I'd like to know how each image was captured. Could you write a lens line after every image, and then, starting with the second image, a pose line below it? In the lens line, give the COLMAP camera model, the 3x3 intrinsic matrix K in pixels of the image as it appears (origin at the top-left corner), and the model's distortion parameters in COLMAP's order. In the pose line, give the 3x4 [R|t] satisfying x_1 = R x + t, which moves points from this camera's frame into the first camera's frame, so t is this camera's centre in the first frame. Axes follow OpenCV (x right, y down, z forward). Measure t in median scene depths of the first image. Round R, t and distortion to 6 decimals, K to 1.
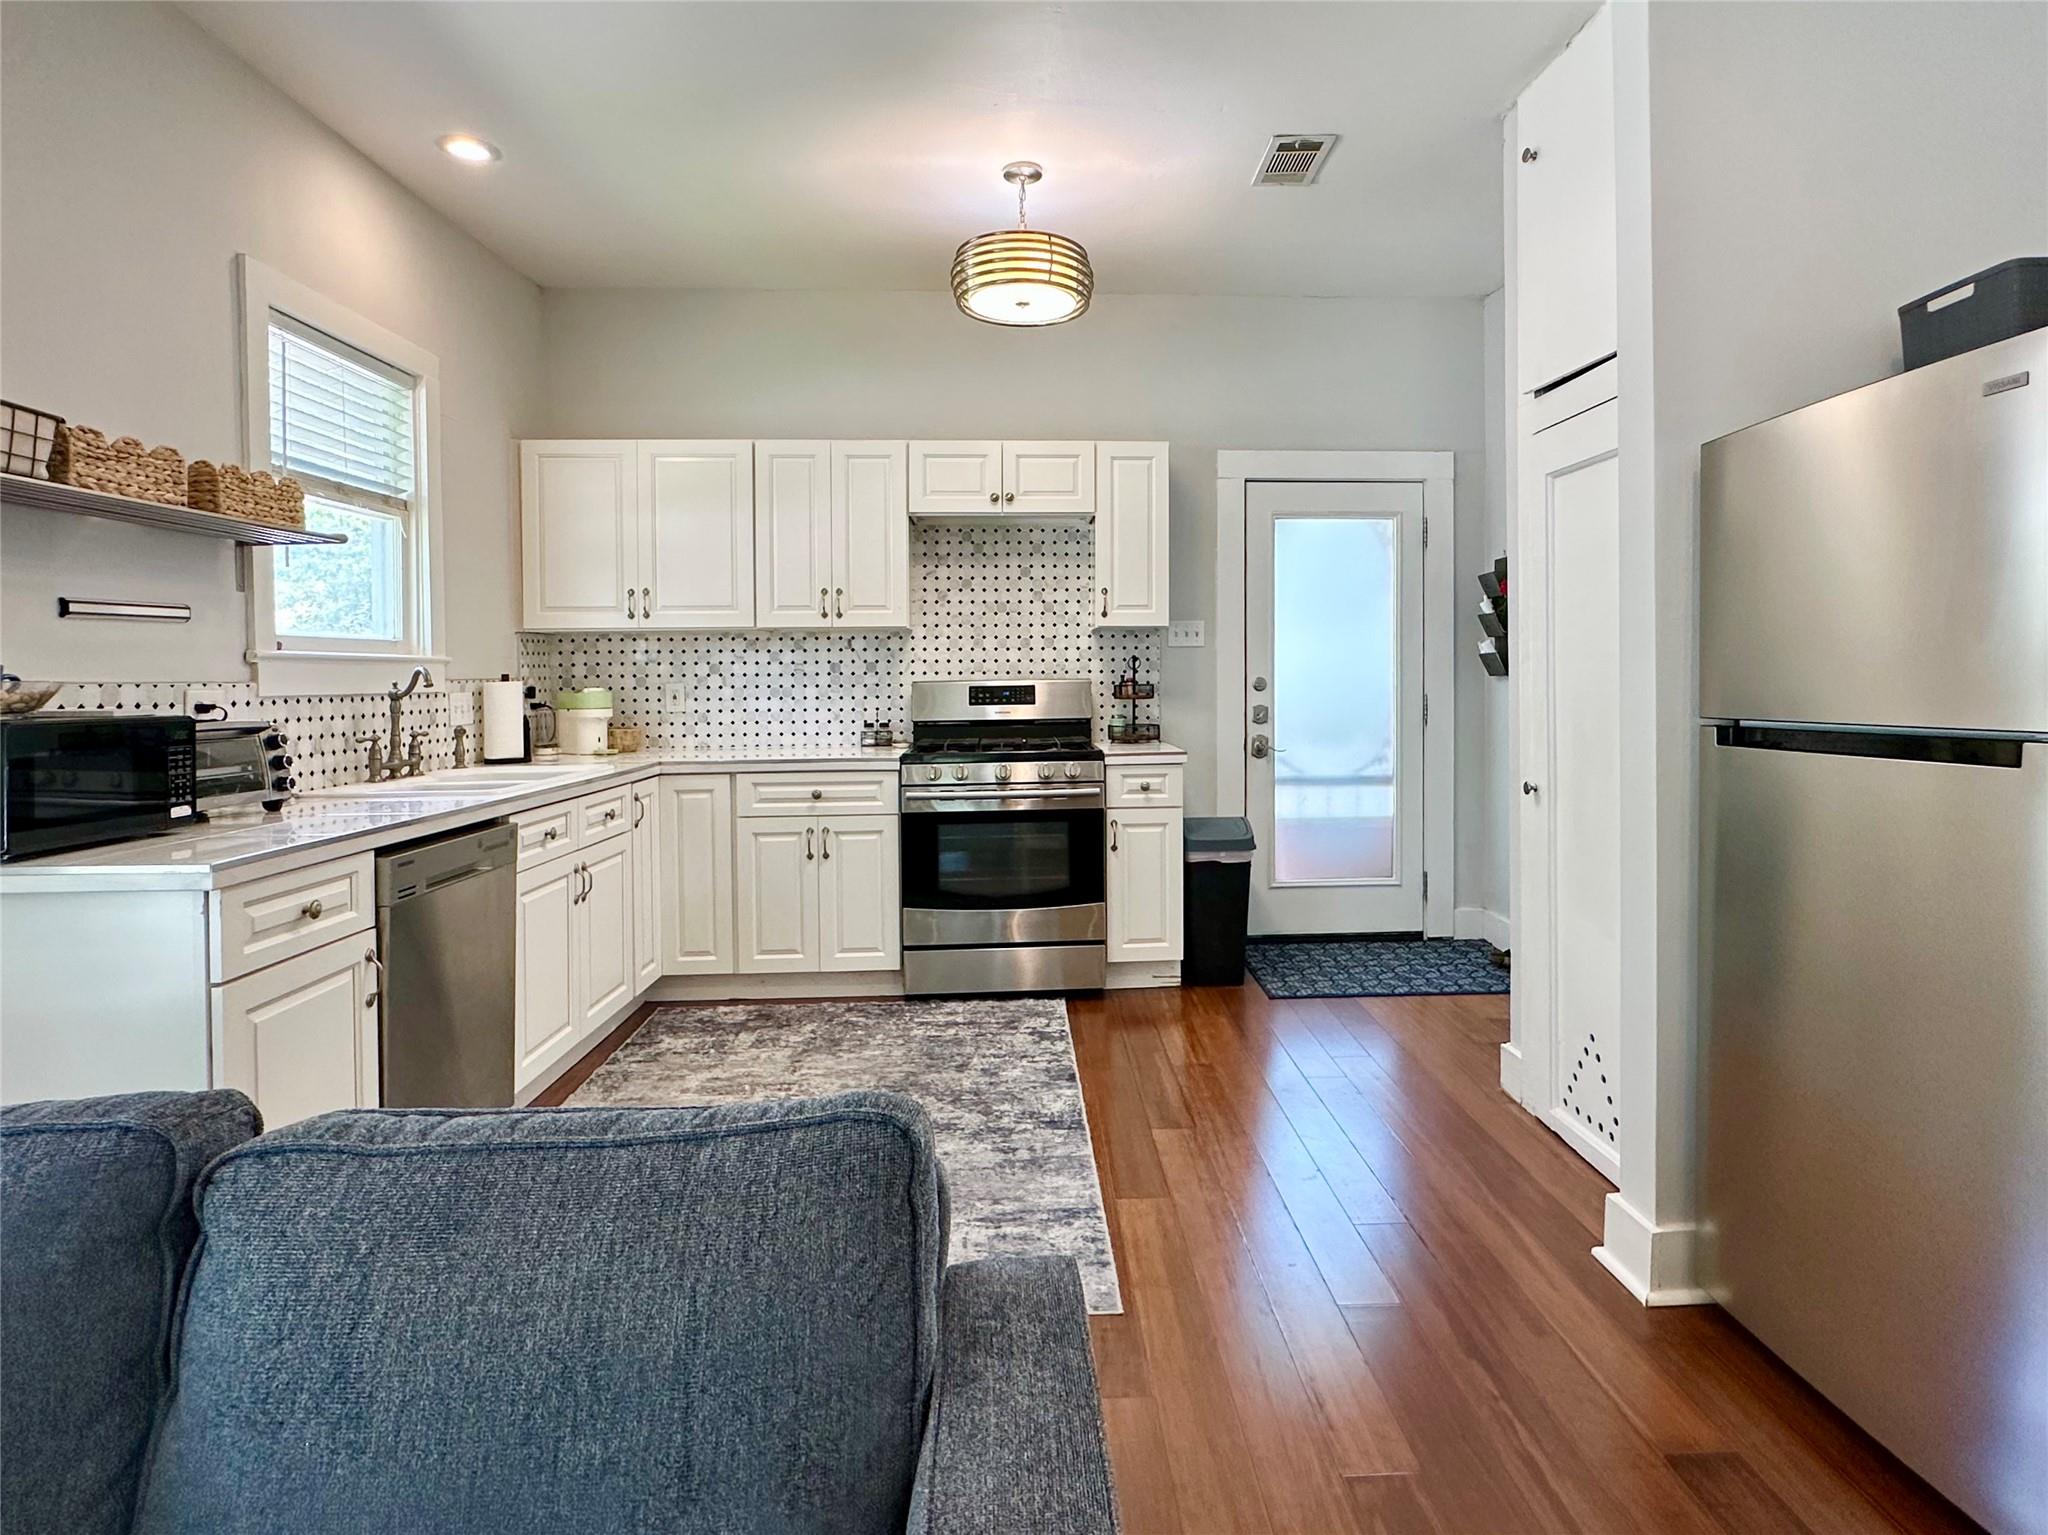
lens RADIAL K [[1113.5, 0, 1084.0], [0, 1113.5, 670.9], [0, 0, 1]] dist [-0.017614, 0.000240]
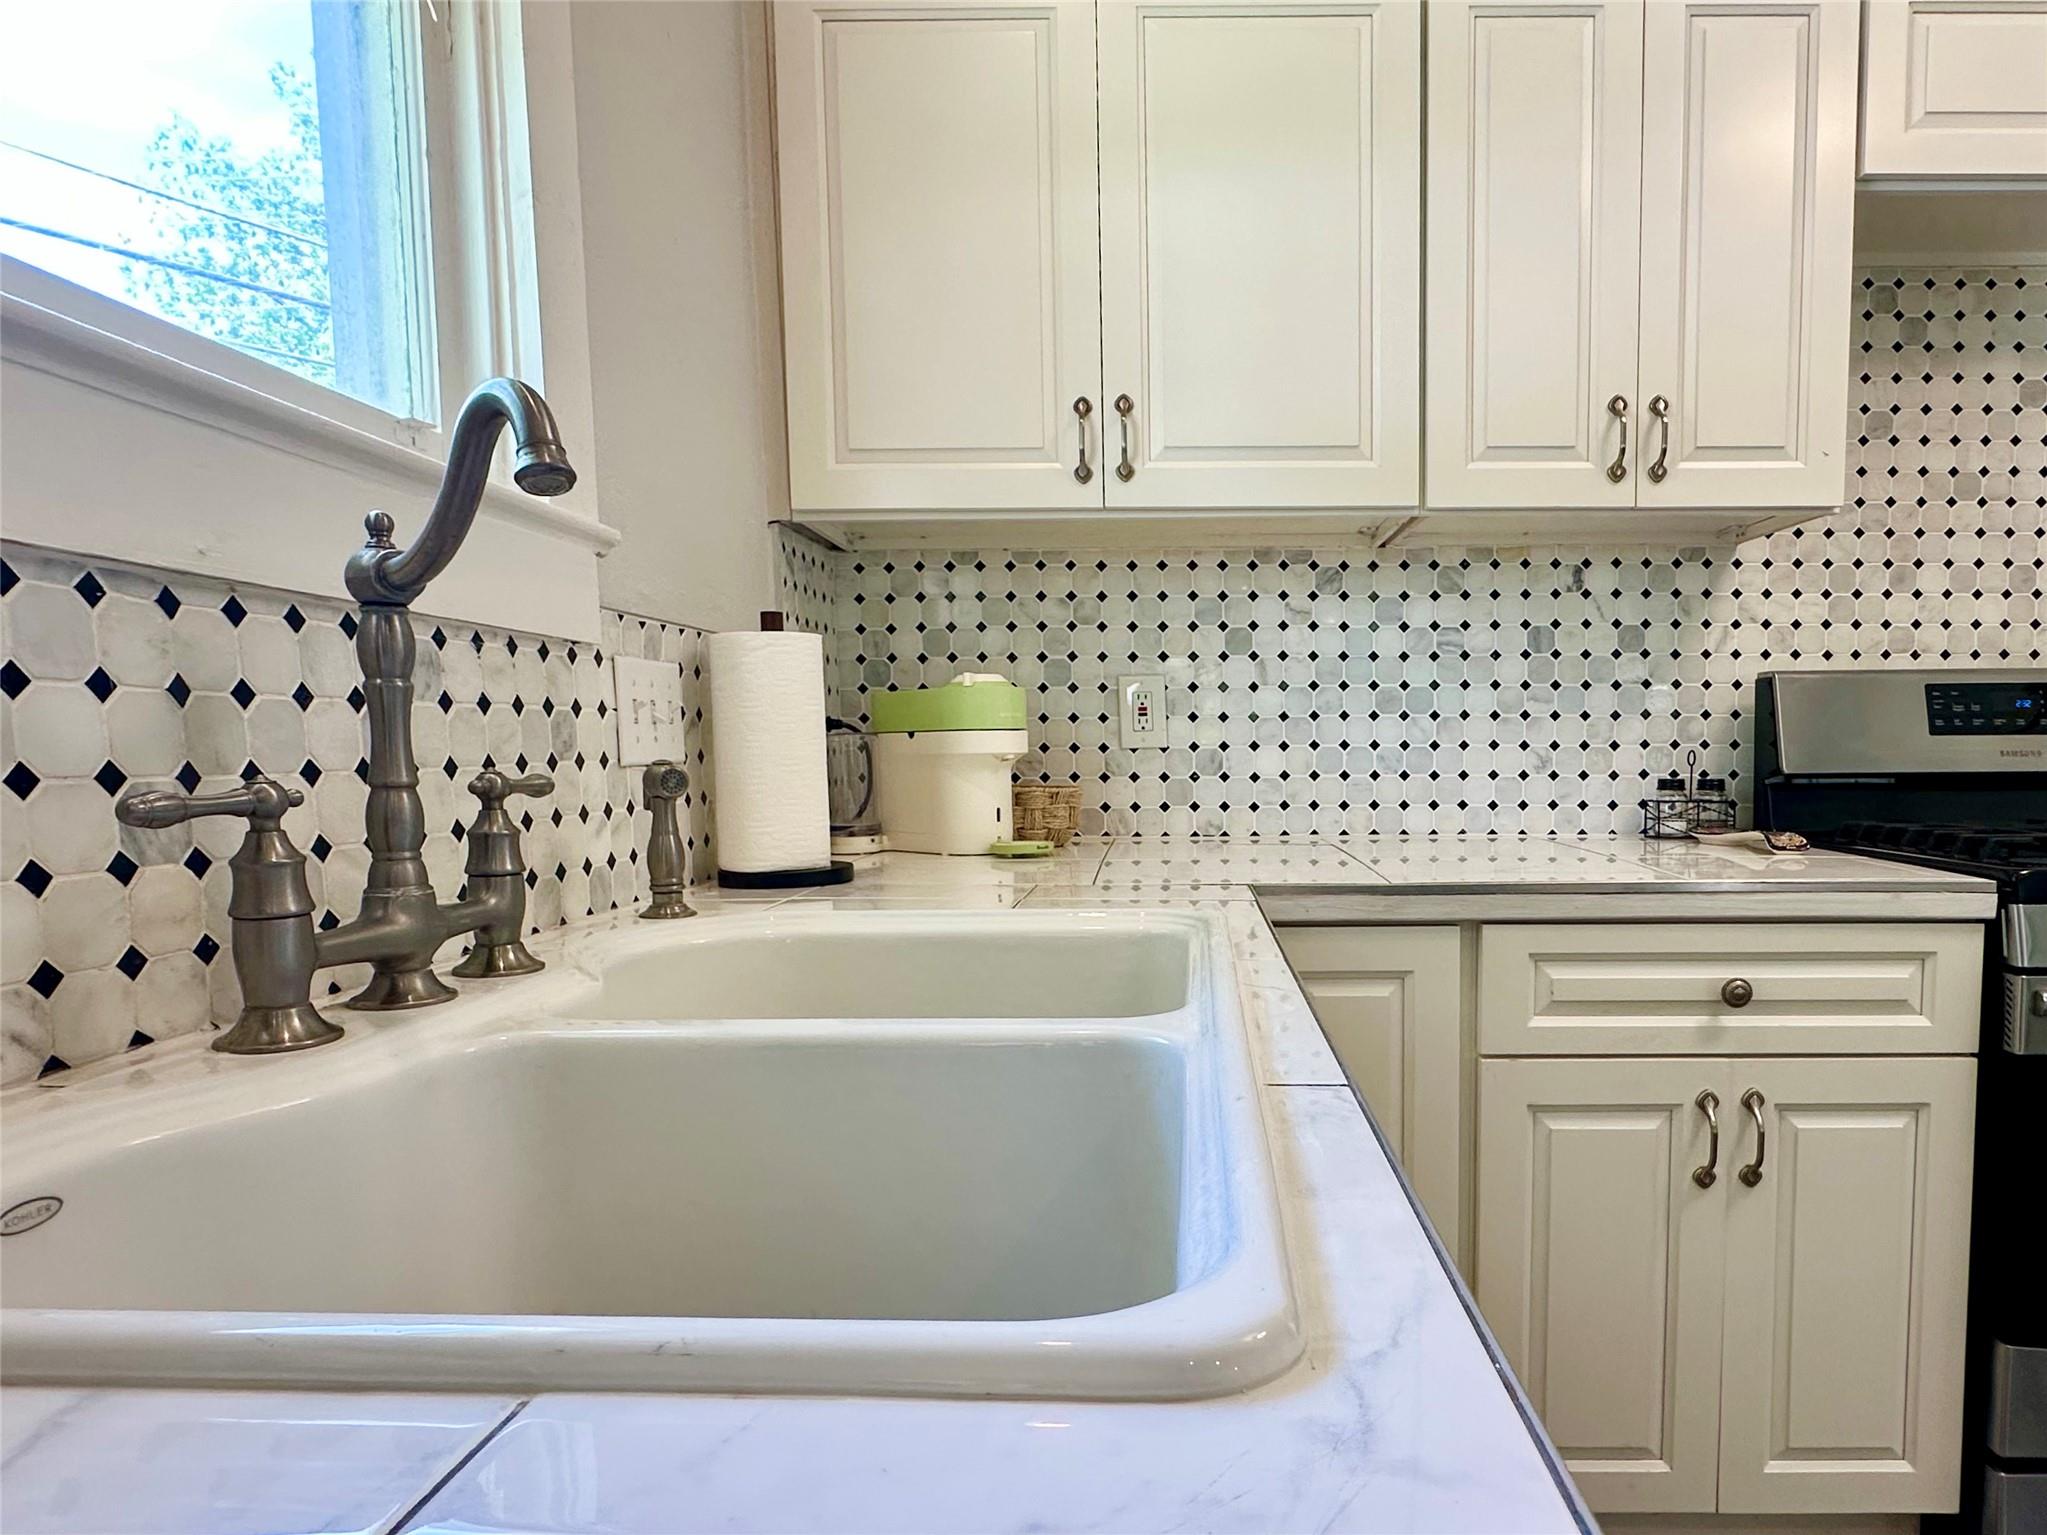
lens RADIAL K [[1241.8, 0, 1184.4], [0, 1241.8, 830.3], [0, 0, 1]] dist [0.002118, 0.001722]
pose [[0.998377, 0.010992, -0.055872, -0.328768], [-0.006924, 0.997346, 0.072482, 0.034347], [0.056520, -0.071978, 0.995804, 0.551266]]
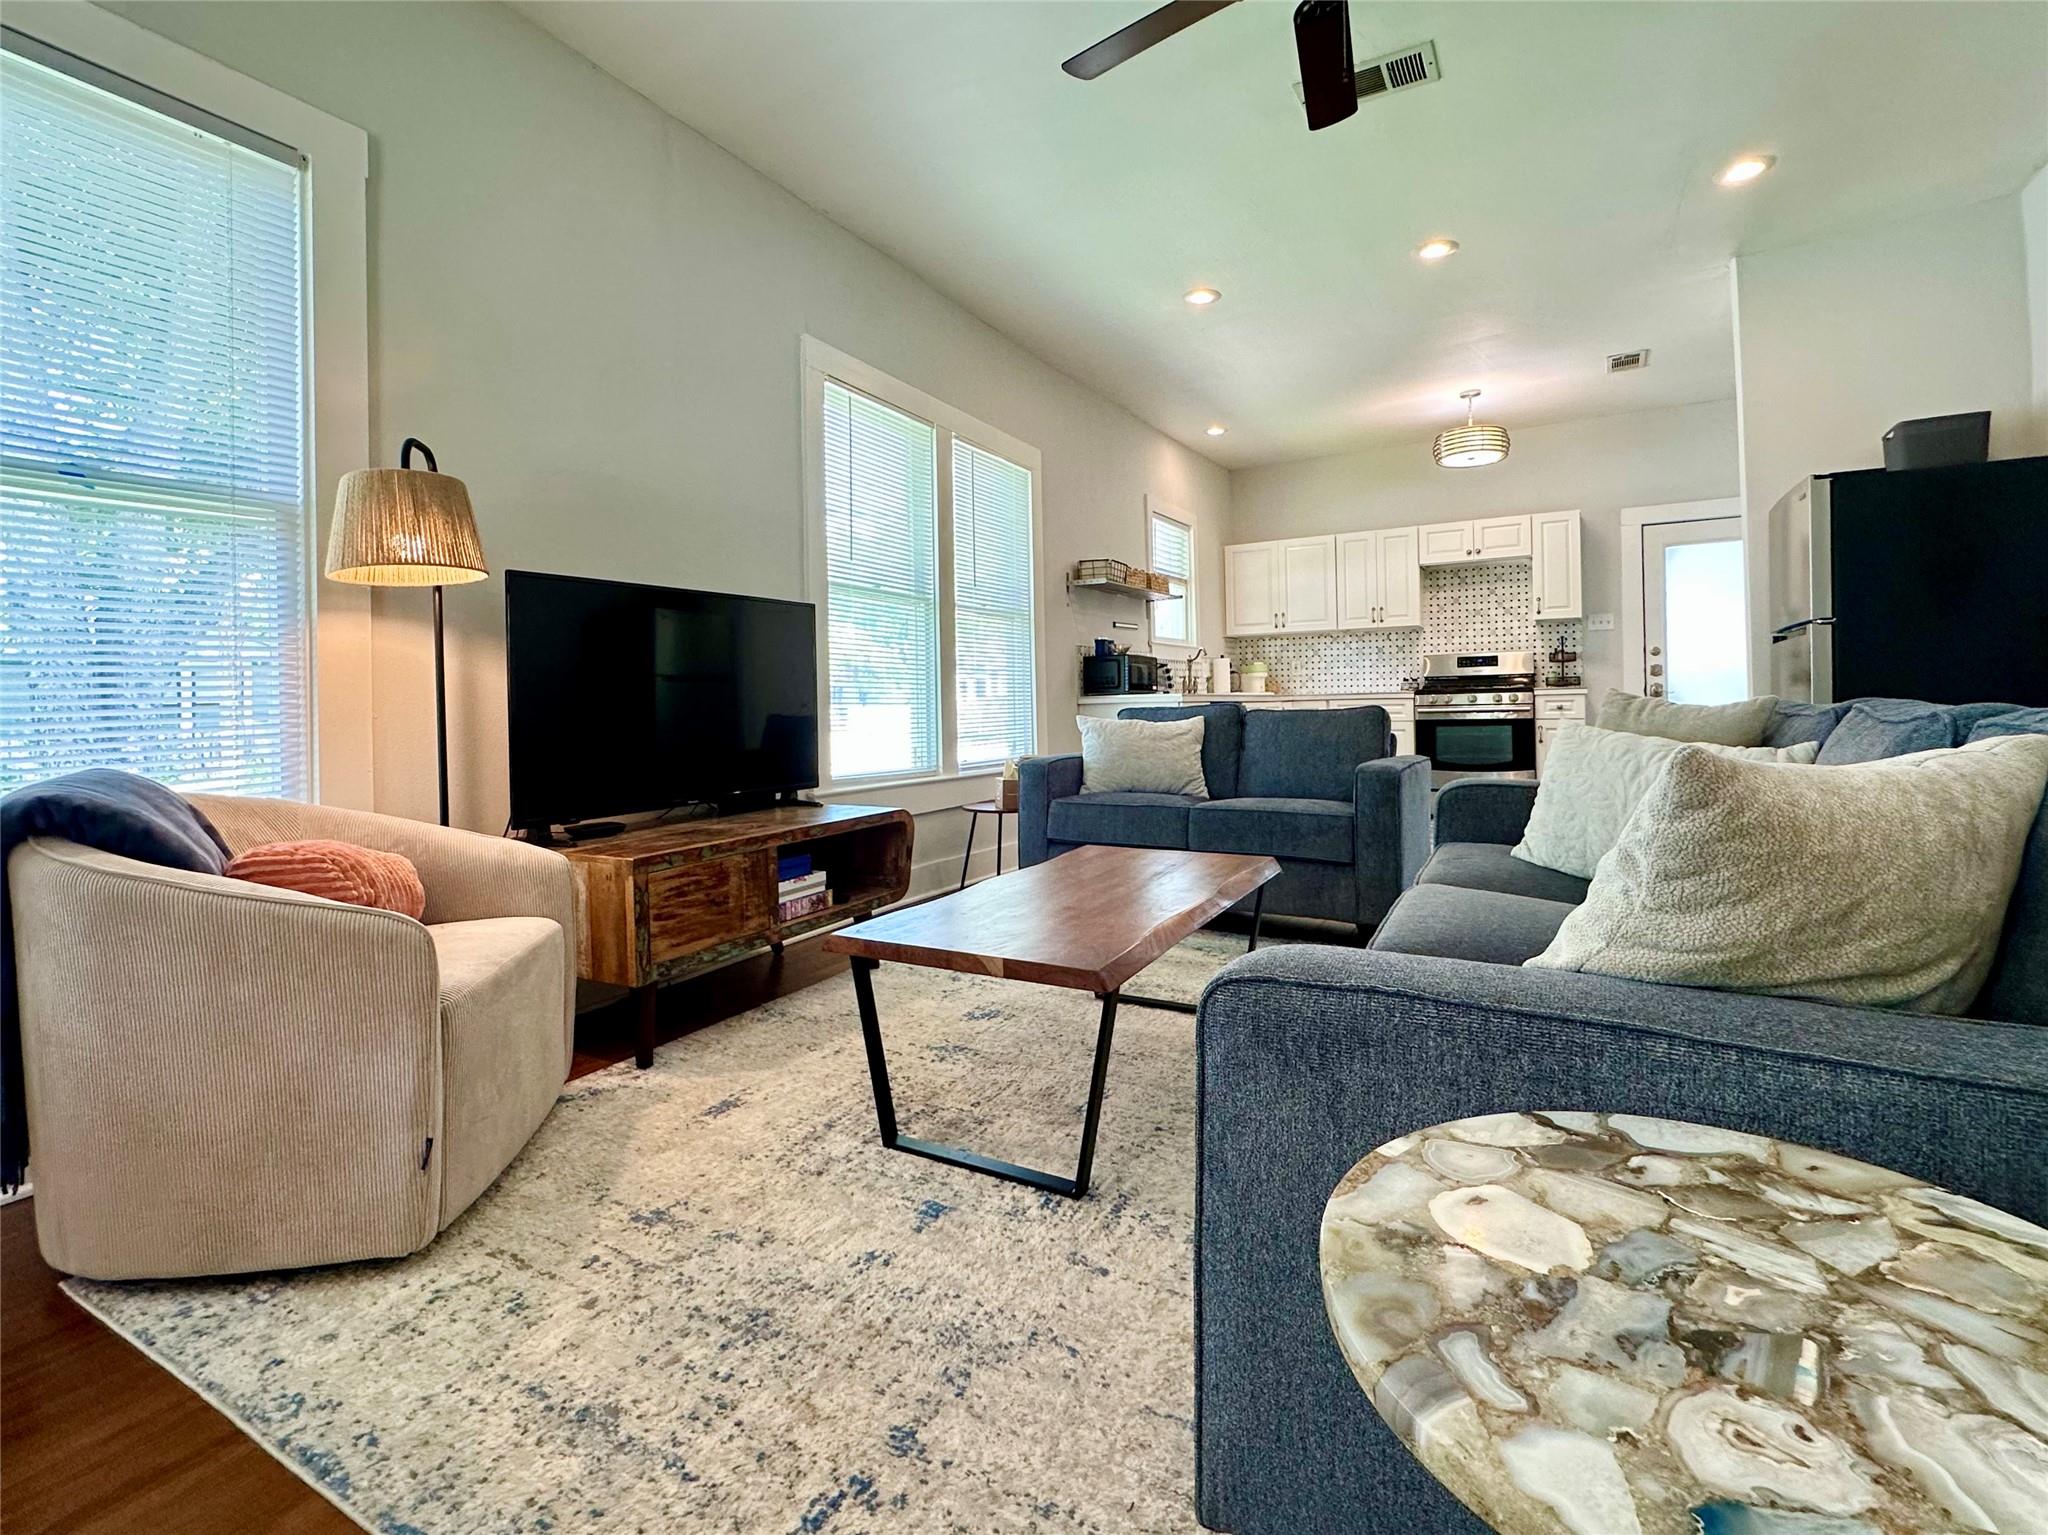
lens RADIAL K [[914.5, 0, 1046.3], [0, 914.5, 688.6], [0, 0, 1]] dist [-0.000430, -0.000175]
pose [[0.835347, -0.012860, -0.549572, 0.152990], [0.011686, 0.999916, -0.005636, 0.064884], [0.549599, -0.001714, 0.835427, -0.600159]]
